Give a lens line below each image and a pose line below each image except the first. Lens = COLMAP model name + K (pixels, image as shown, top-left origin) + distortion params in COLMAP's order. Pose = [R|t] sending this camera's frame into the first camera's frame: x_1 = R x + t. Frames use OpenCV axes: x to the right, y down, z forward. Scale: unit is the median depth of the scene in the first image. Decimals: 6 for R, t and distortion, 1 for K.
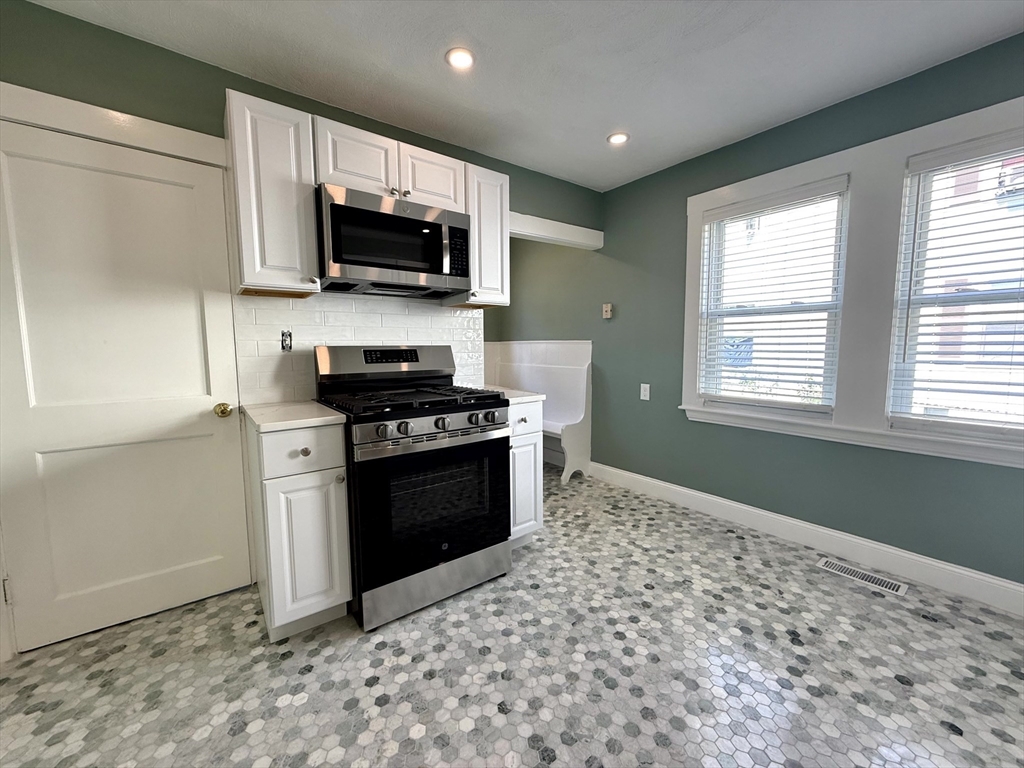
lens RADIAL K [[411.1, 0, 512.0], [0, 411.1, 384.0], [0, 0, 1]] dist [0.001057, -0.000277]
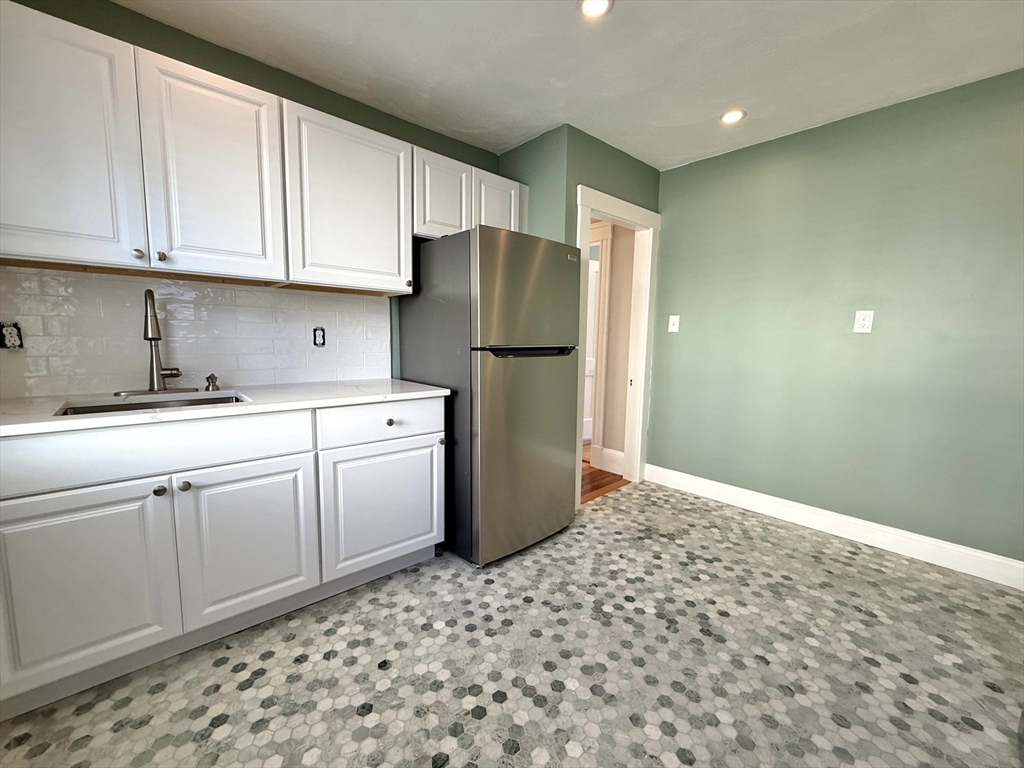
lens RADIAL K [[411.1, 0, 512.0], [0, 411.1, 384.0], [0, 0, 1]] dist [0.001057, -0.000277]
pose [[-0.997004, -0.002797, -0.077296, 0.605808], [-0.018730, 0.978331, 0.206196, -0.144889], [0.075045, 0.207026, -0.975453, 1.511230]]
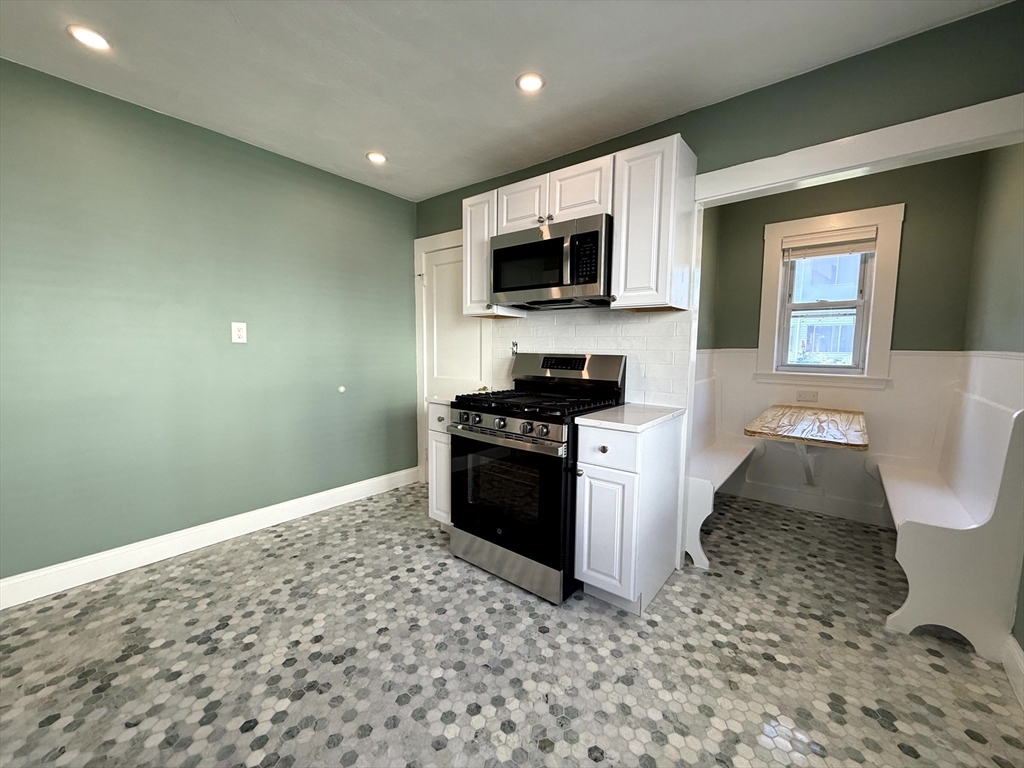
lens RADIAL K [[411.1, 0, 512.0], [0, 411.1, 384.0], [0, 0, 1]] dist [0.001057, -0.000277]
pose [[0.225617, 0.097186, -0.969356, 1.009466], [-0.103470, 0.991774, 0.075351, -0.108225], [0.968706, 0.083299, 0.233817, 0.816293]]
